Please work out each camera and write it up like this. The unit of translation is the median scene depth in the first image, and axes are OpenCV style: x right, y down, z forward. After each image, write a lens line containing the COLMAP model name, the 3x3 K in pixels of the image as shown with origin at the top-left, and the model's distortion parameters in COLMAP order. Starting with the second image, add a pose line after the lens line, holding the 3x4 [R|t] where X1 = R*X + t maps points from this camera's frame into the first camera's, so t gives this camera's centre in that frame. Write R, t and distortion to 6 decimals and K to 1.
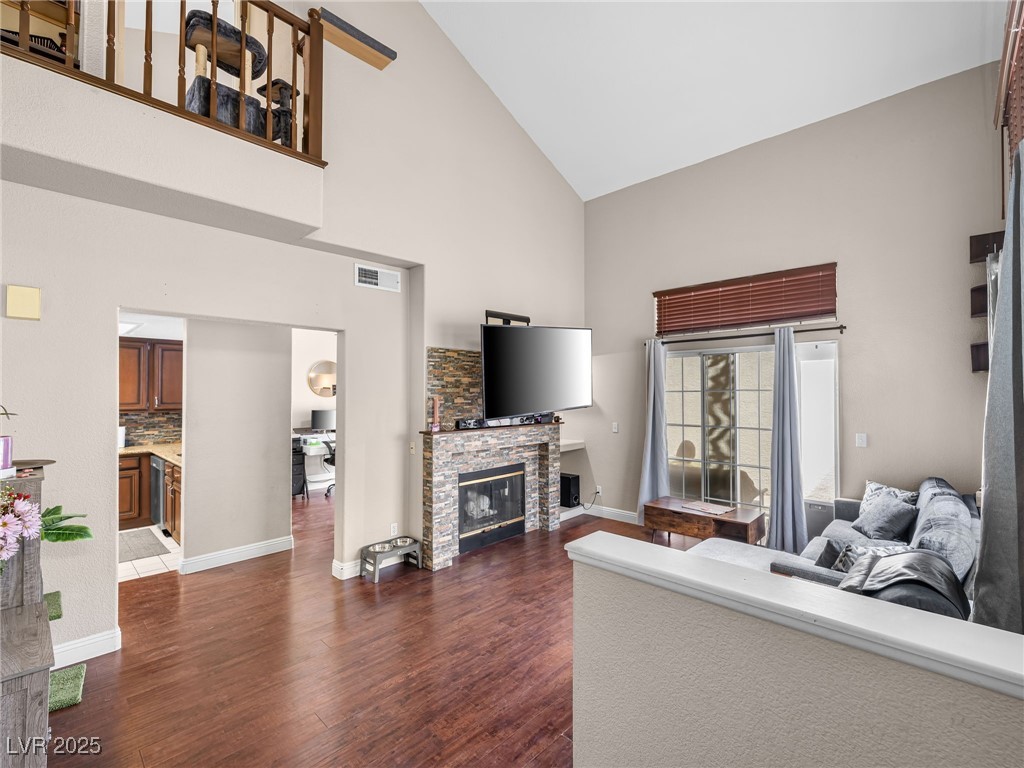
lens RADIAL K [[456.5, 0, 537.4], [0, 456.5, 379.7], [0, 0, 1]] dist [-0.004445, -0.000353]
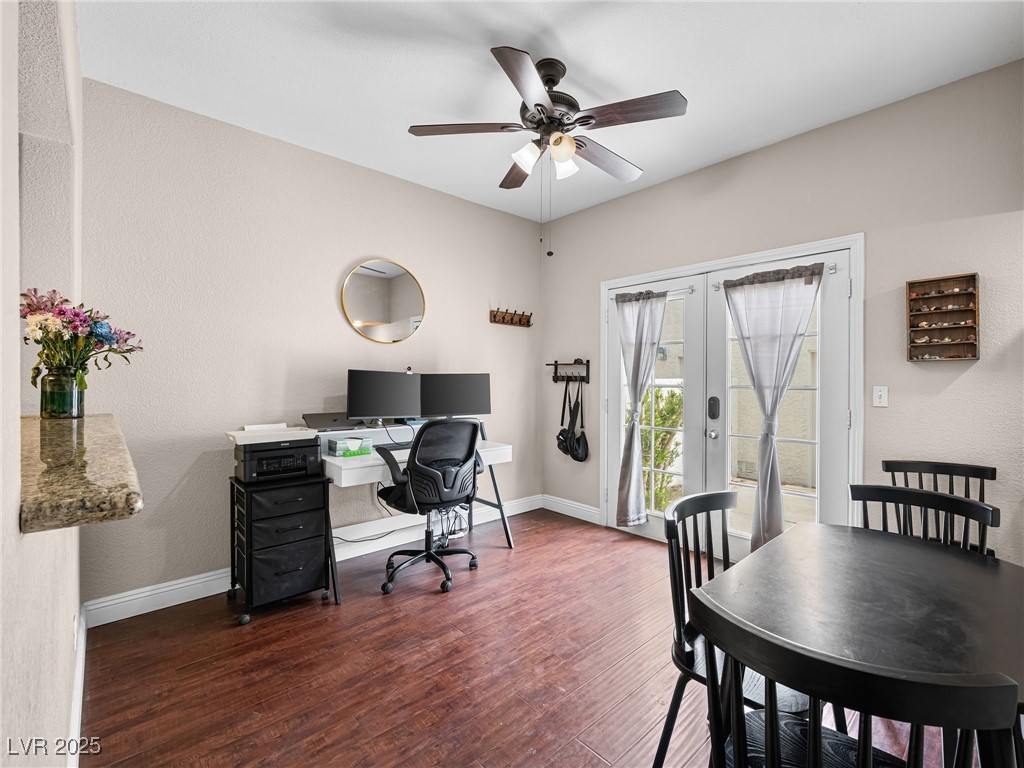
lens RADIAL K [[456.5, 0, 568.8], [0, 456.5, 378.5], [0, 0, 1]] dist [-0.004445, -0.000353]
pose [[0.999018, -0.000847, -0.044291, -0.466139], [0.001563, 0.999869, 0.016123, 0.113714], [0.044272, -0.016176, 0.998889, 1.002184]]
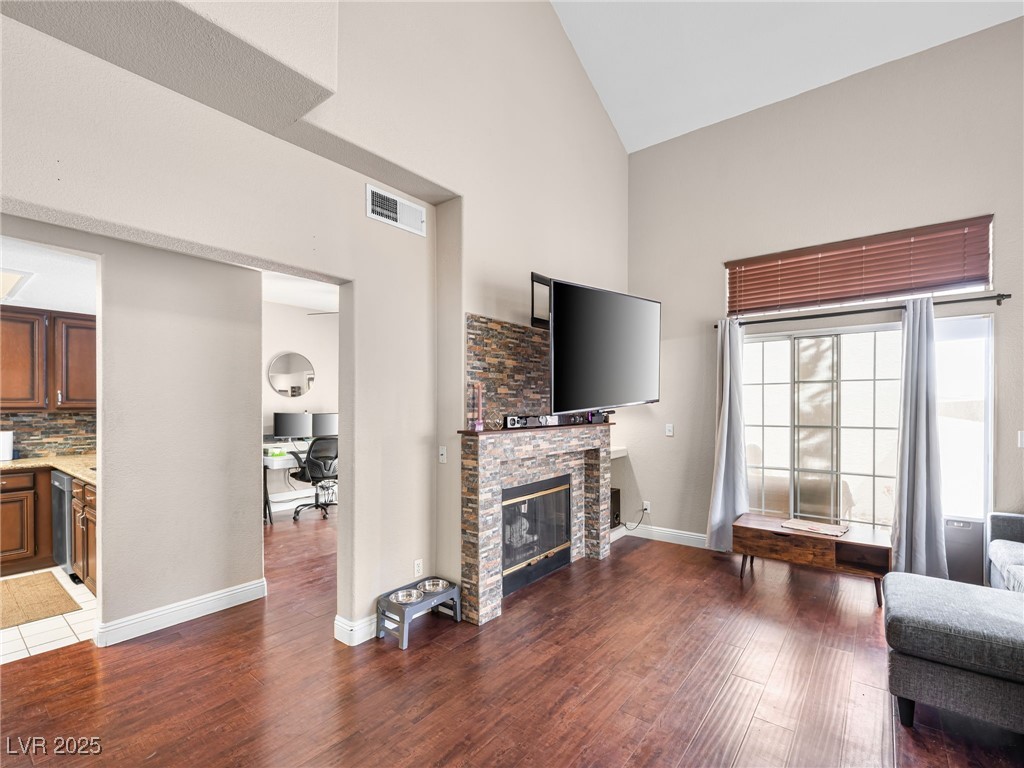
lens RADIAL K [[460.1, 0, 530.7], [0, 460.1, 403.7], [0, 0, 1]] dist [-0.002726, -0.000459]
pose [[0.995894, 0.001912, 0.090509, -0.198523], [-0.003928, 0.999748, 0.022099, 0.051874], [-0.090444, -0.022364, 0.995650, 0.262034]]
